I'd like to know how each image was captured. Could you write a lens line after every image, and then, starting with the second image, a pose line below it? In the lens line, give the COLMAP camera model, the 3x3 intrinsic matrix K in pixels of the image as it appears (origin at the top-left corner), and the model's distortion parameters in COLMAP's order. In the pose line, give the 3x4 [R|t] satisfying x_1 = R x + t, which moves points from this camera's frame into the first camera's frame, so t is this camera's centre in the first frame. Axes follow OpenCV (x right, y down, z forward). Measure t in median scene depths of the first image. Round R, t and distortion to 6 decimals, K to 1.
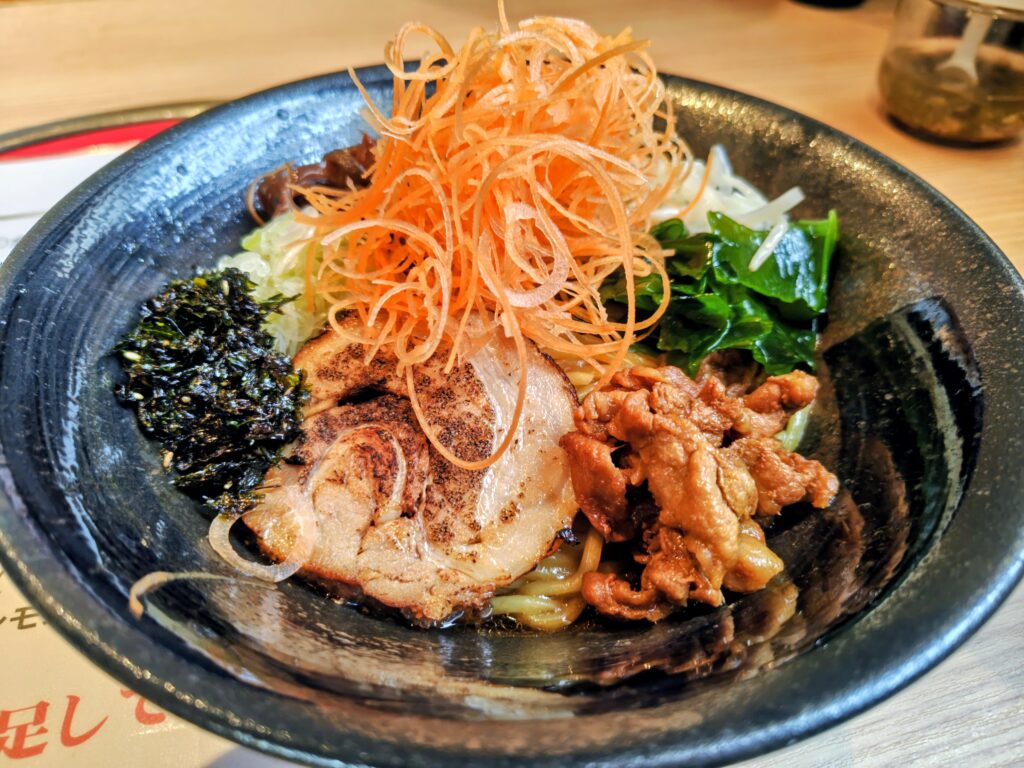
lens RADIAL K [[734.5, 0, 512.4], [0, 734.5, 378.6], [0, 0, 1]] dist [0.004227, -0.013310]
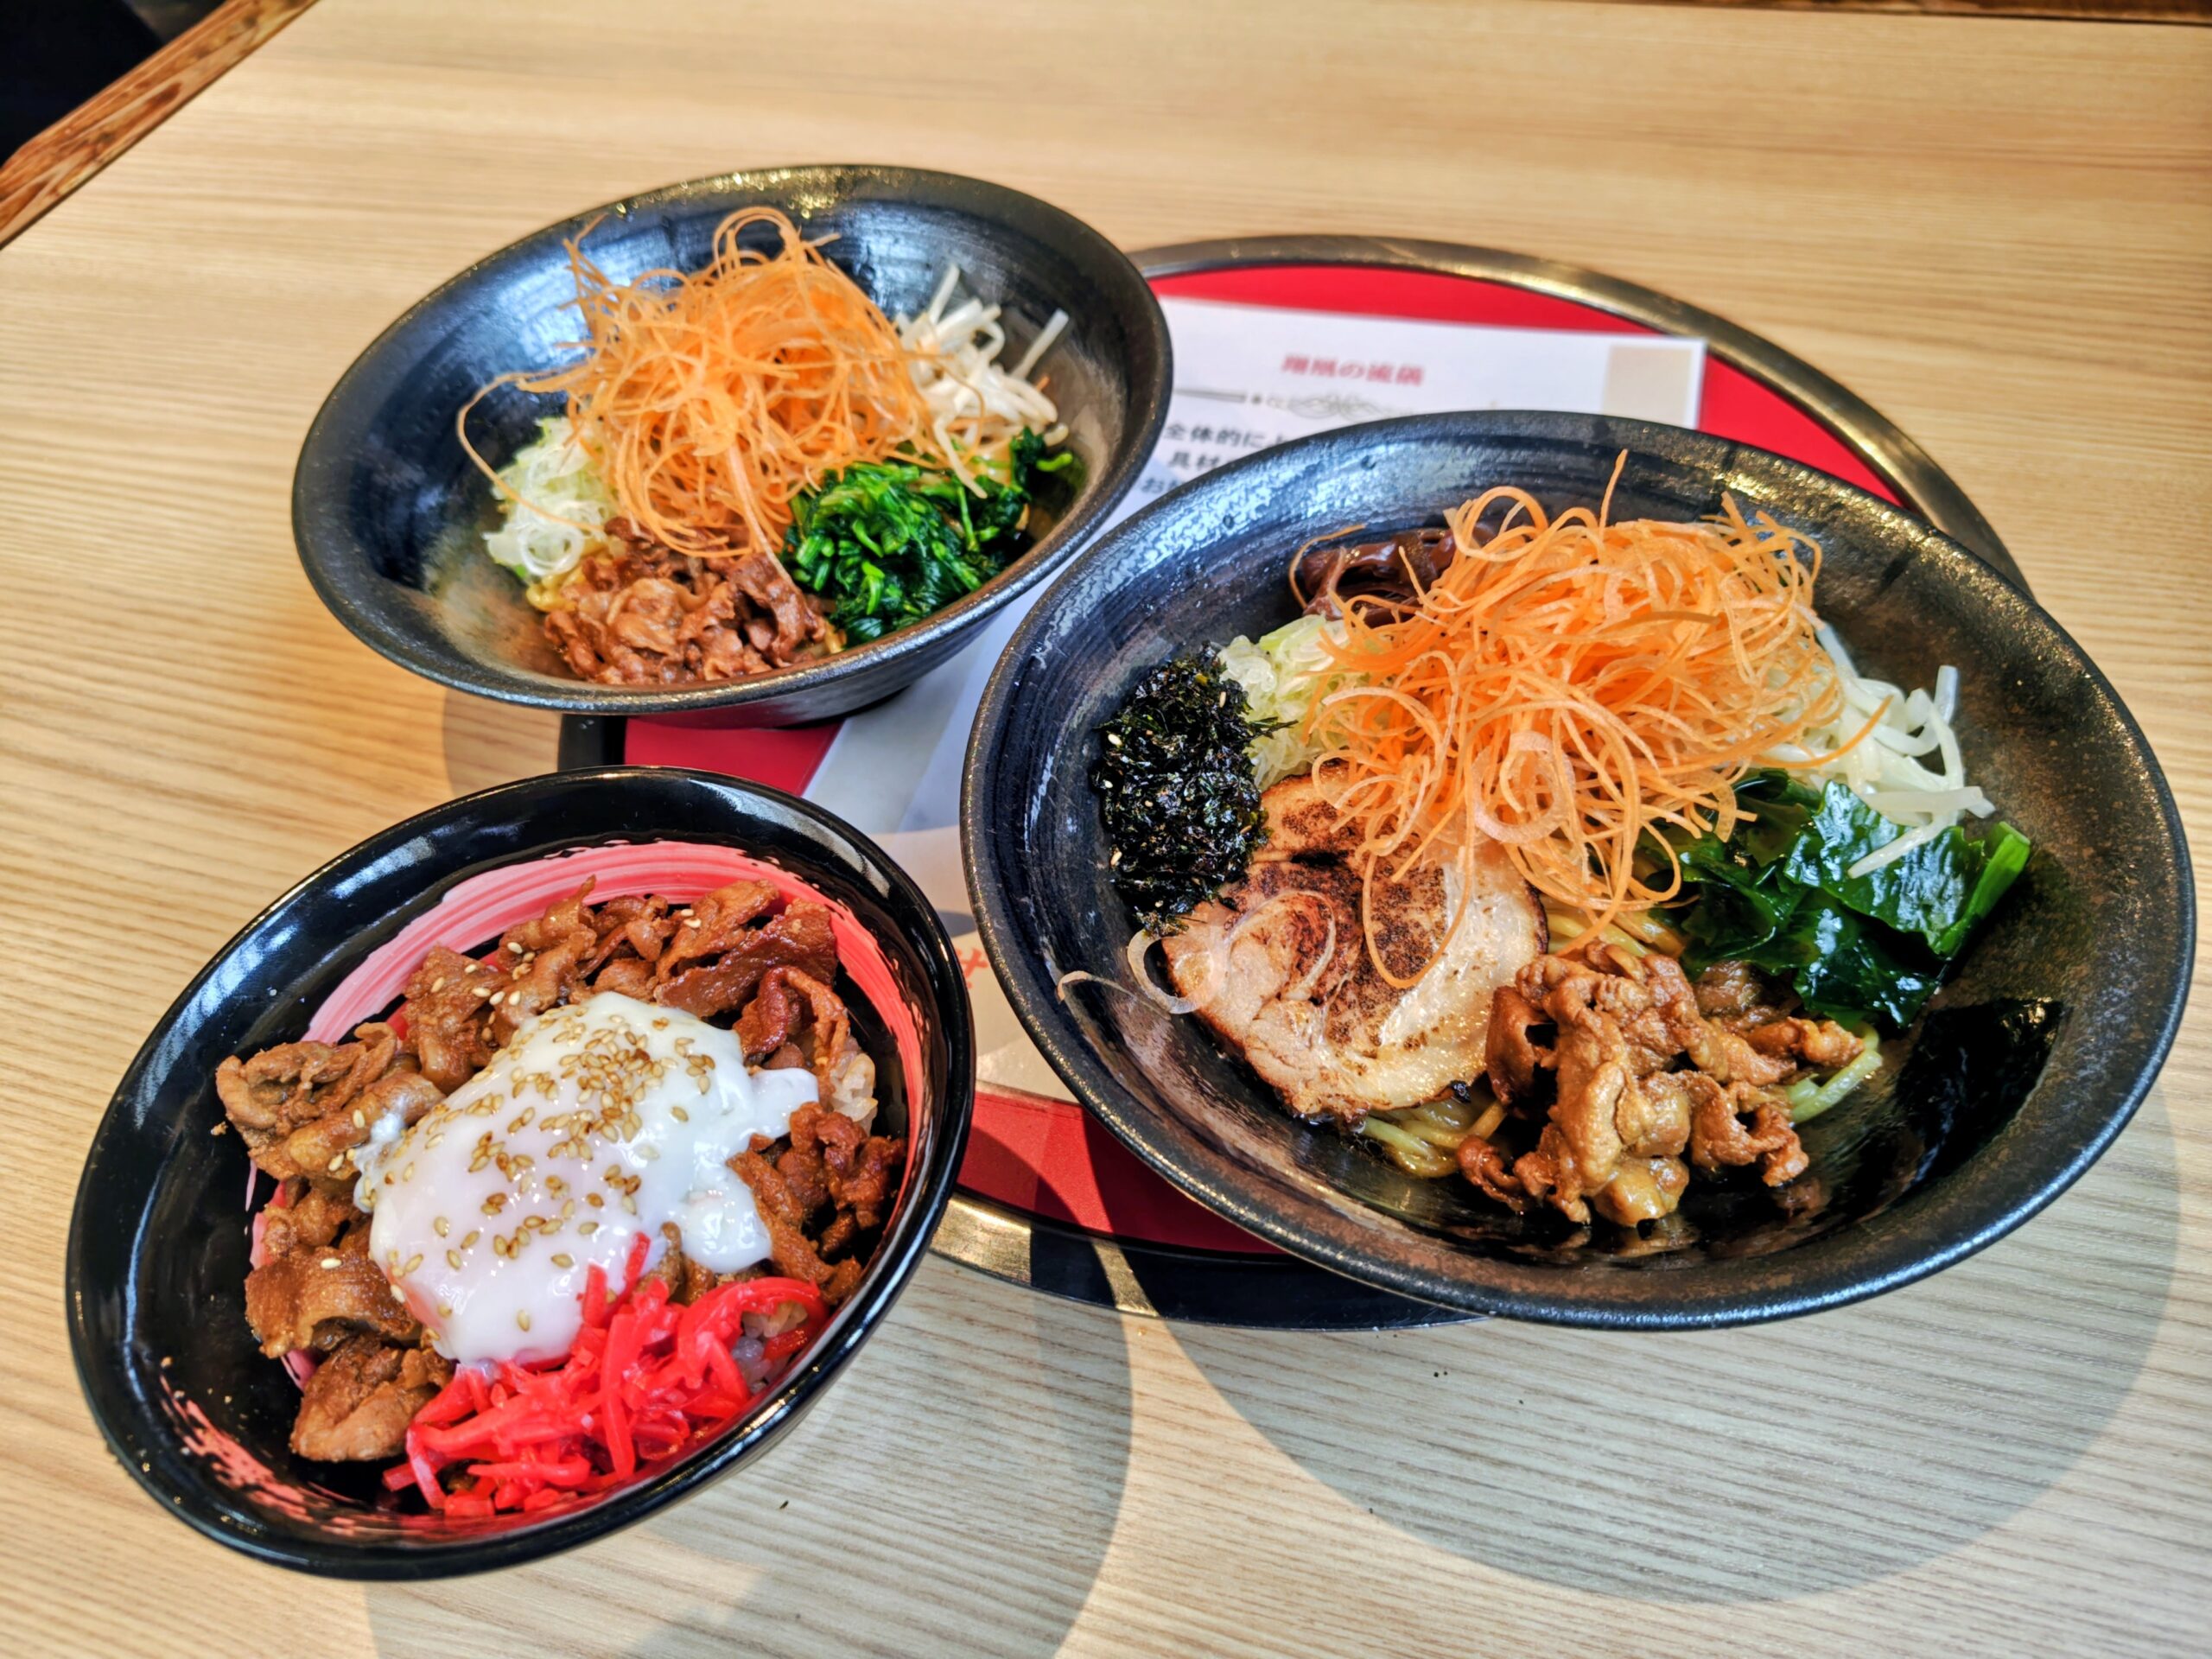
lens RADIAL K [[1586.7, 0, 1108.1], [0, 1586.7, 820.2], [0, 0, 1]] dist [0.004227, -0.013310]
pose [[0.855131, 0.342176, -0.389444, 0.343217], [-0.293172, 0.938755, 0.181076, -0.323396], [0.427553, -0.040669, 0.903075, -0.944194]]
